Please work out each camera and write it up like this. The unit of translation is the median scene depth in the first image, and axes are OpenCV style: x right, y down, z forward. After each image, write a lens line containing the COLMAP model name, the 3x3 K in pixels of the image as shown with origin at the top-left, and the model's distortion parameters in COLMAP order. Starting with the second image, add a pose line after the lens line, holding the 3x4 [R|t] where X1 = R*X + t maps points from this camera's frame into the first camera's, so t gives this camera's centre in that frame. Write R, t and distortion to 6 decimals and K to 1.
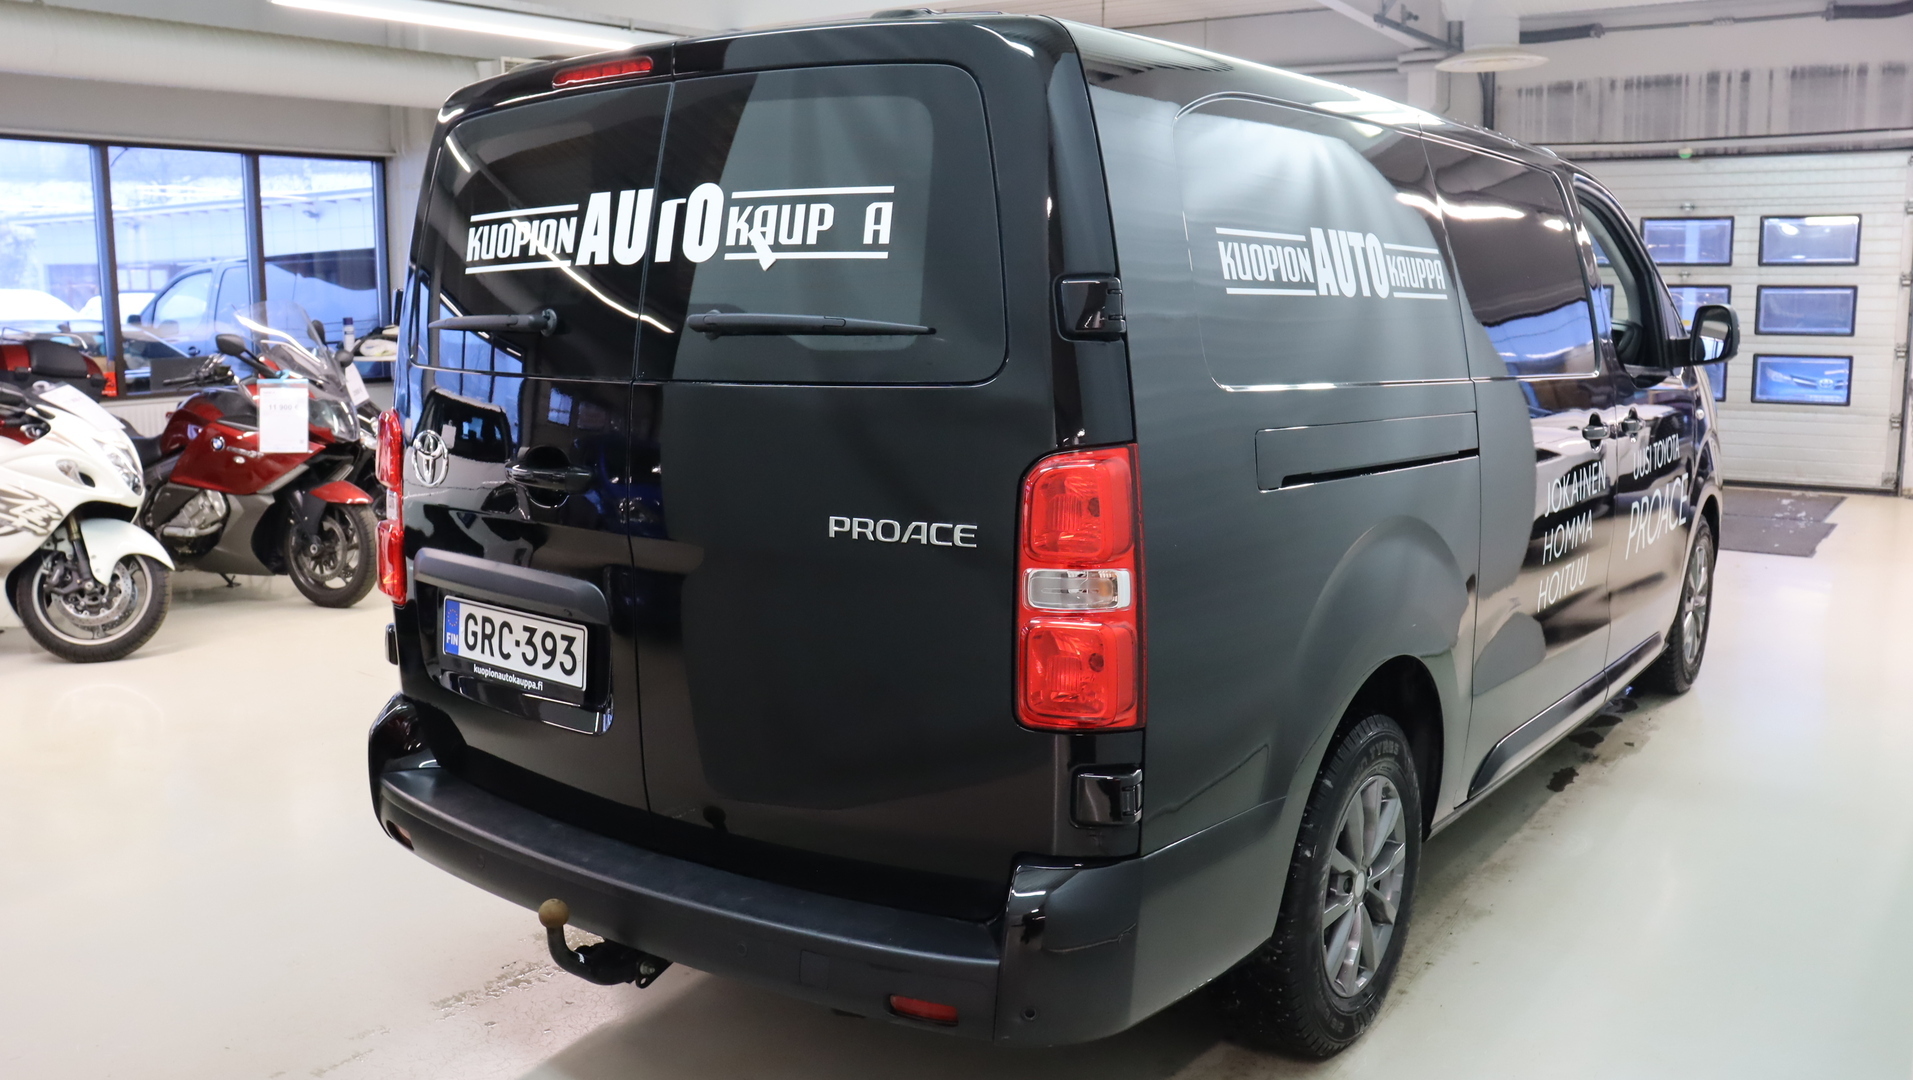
lens RADIAL K [[1586.7, 0, 966.4], [0, 1586.7, 531.4], [0, 0, 1]] dist [-0.163397, 0.161922]
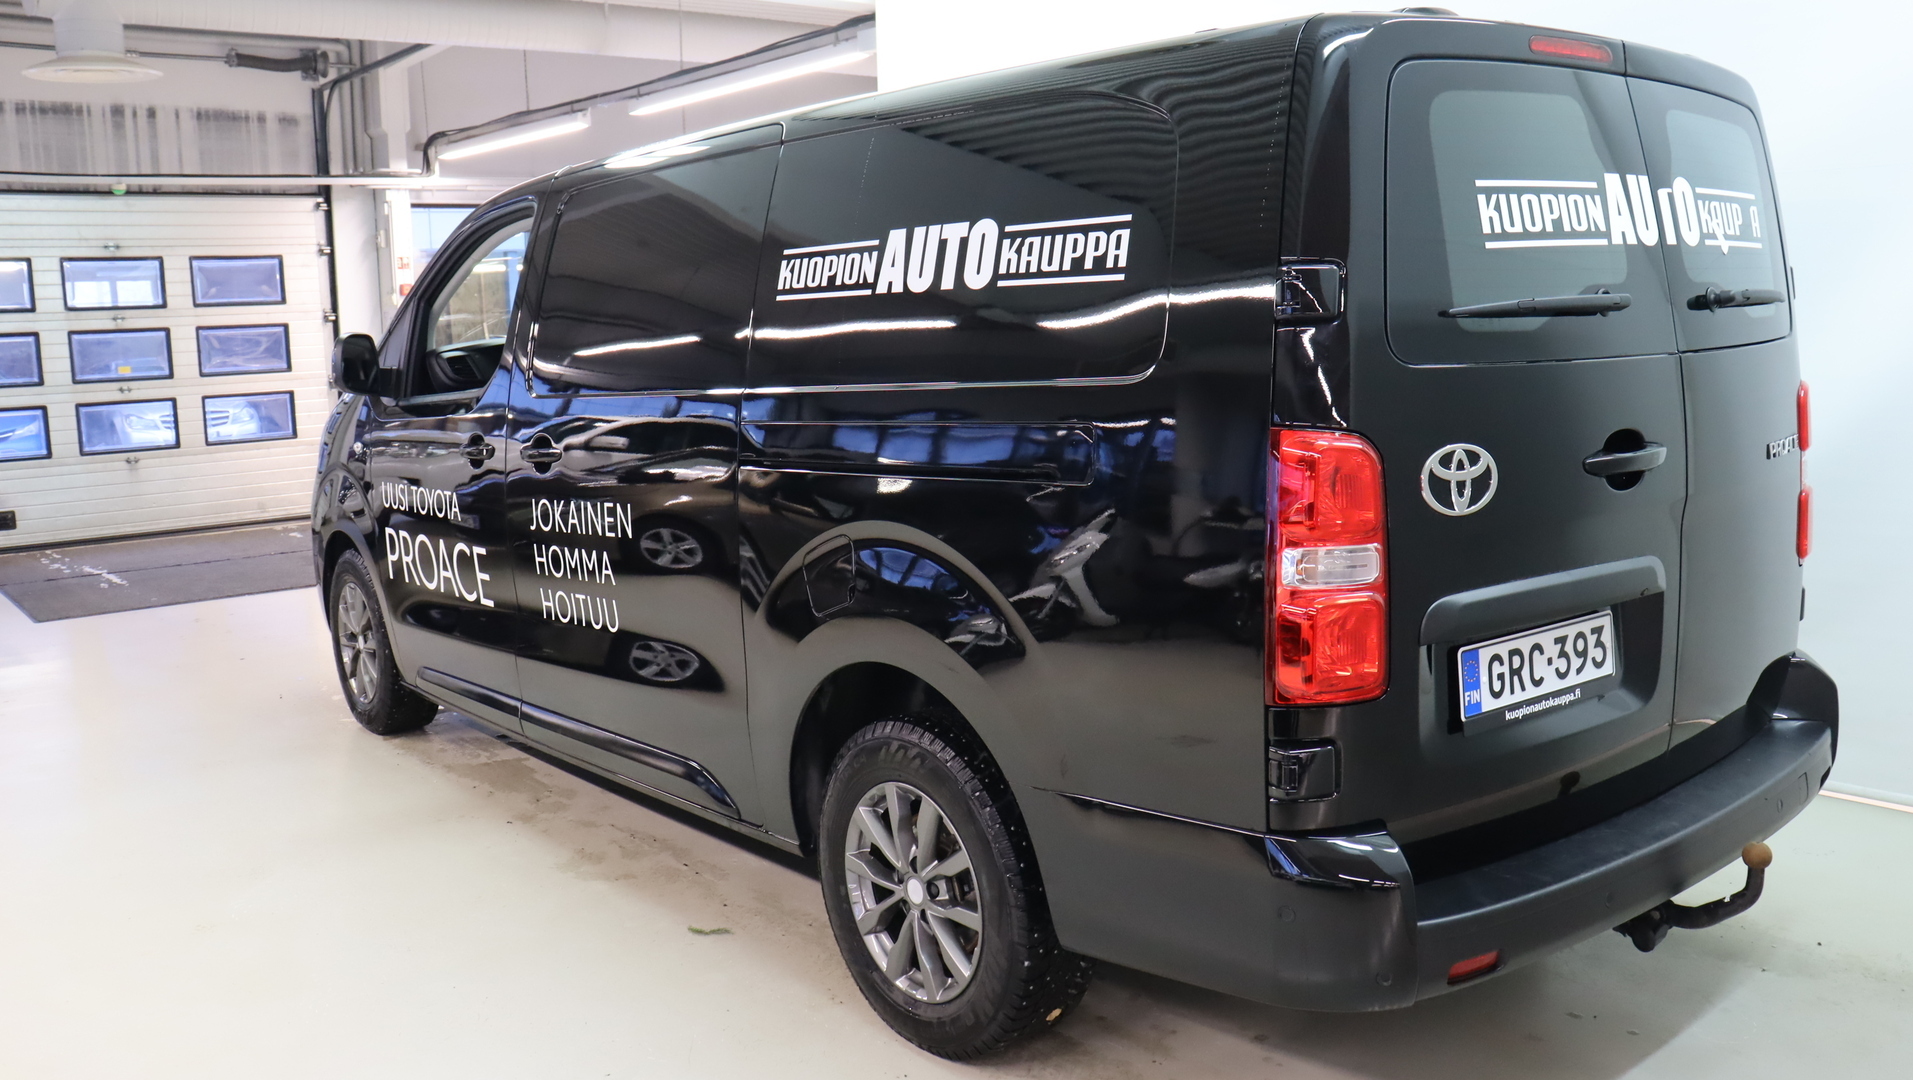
lens RADIAL K [[1586.7, 0, 966.4], [0, 1586.7, 531.4], [0, 0, 1]] dist [-0.163397, 0.161922]
pose [[0.255471, -0.140837, 0.956504, -1.180573], [0.178399, 0.979212, 0.096532, -0.143359], [-0.950215, 0.145978, 0.275285, 1.031139]]
